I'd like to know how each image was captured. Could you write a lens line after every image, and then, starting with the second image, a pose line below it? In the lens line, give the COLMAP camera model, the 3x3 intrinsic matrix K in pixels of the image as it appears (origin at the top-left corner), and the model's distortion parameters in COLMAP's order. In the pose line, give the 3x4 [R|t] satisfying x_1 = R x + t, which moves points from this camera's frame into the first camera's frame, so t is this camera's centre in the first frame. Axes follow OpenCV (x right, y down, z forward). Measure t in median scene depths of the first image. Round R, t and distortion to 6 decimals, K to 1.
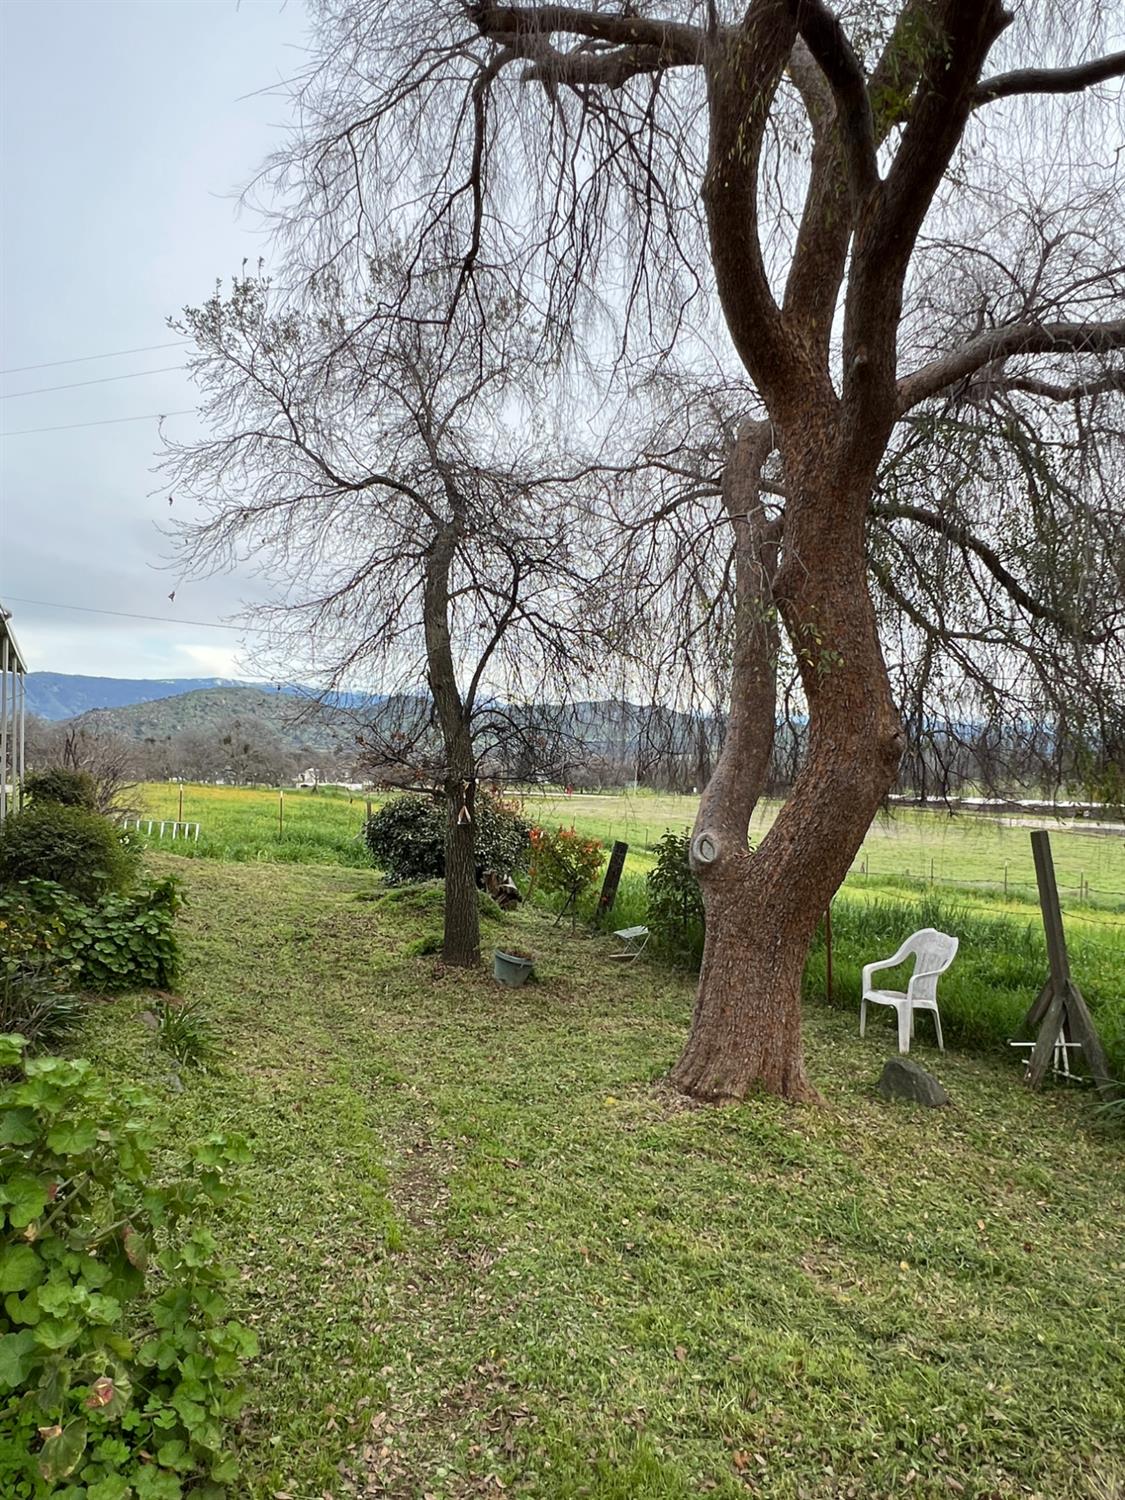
lens RADIAL K [[927.2, 0, 562.3], [0, 927.2, 749.5], [0, 0, 1]] dist [0.007078, 0.000480]
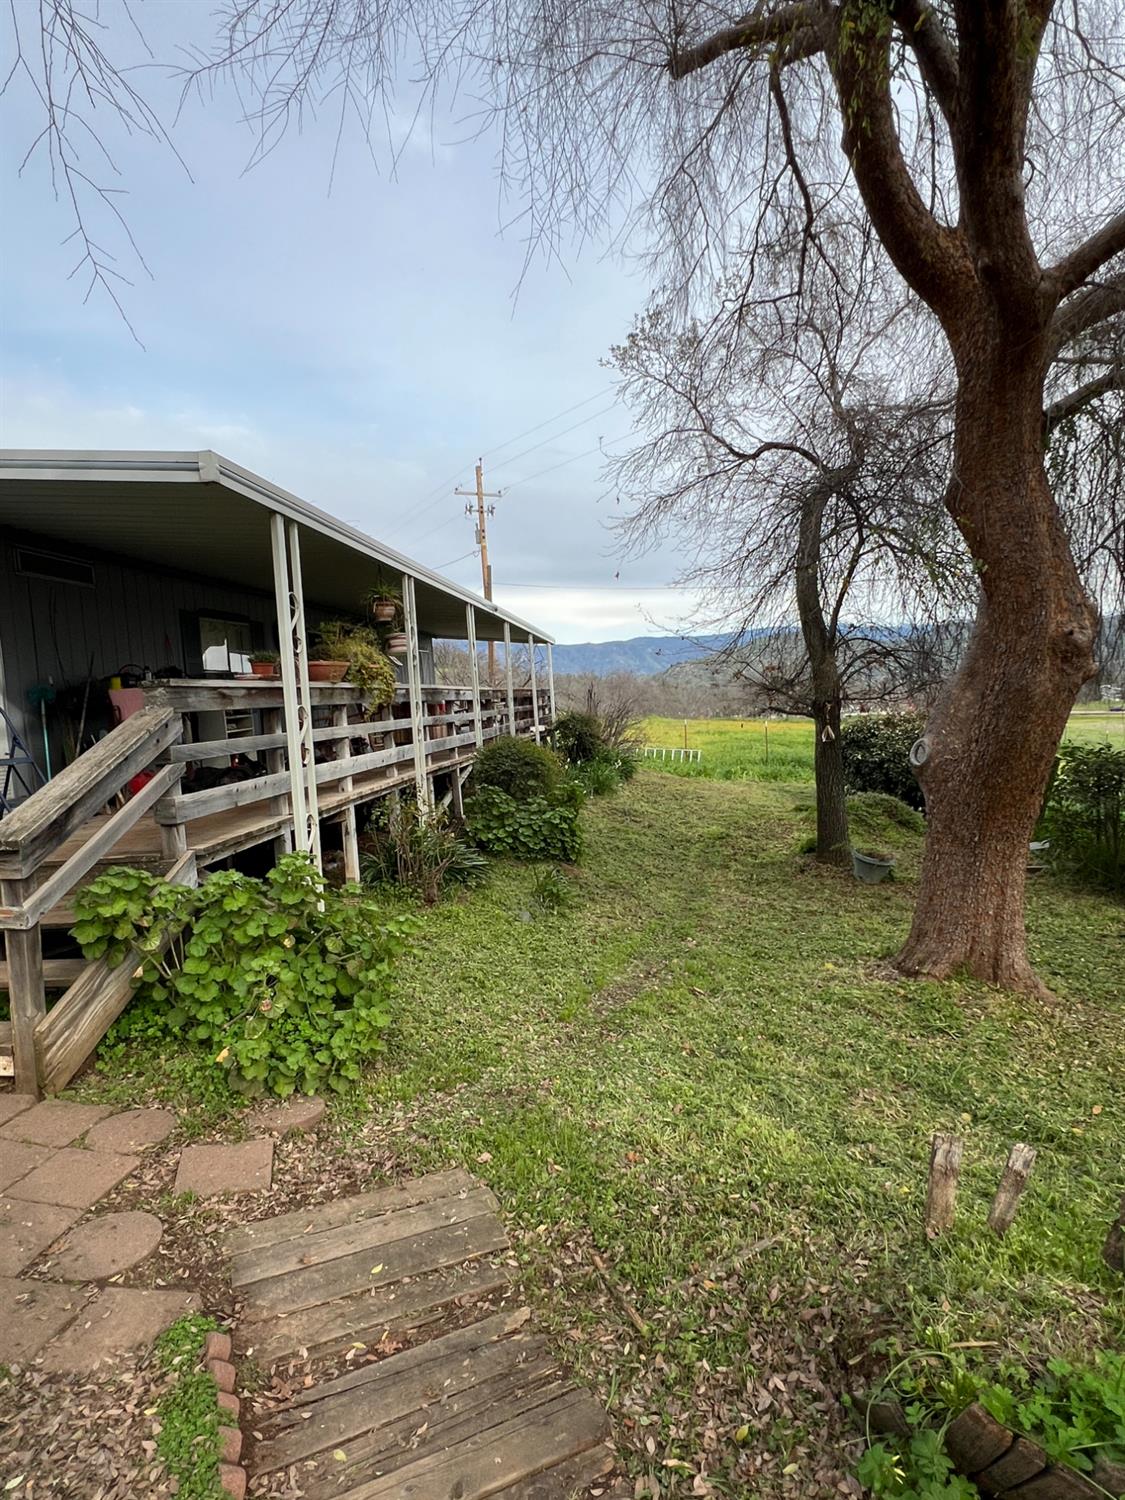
lens RADIAL K [[822.4, 0, 563.8], [0, 822.4, 753.0], [0, 0, 1]] dist [-0.001609, 0.001021]
pose [[0.819171, -0.024790, -0.573014, 0.196931], [0.071659, 0.995661, 0.059367, 0.010645], [0.569055, -0.089693, 0.817393, -0.013626]]
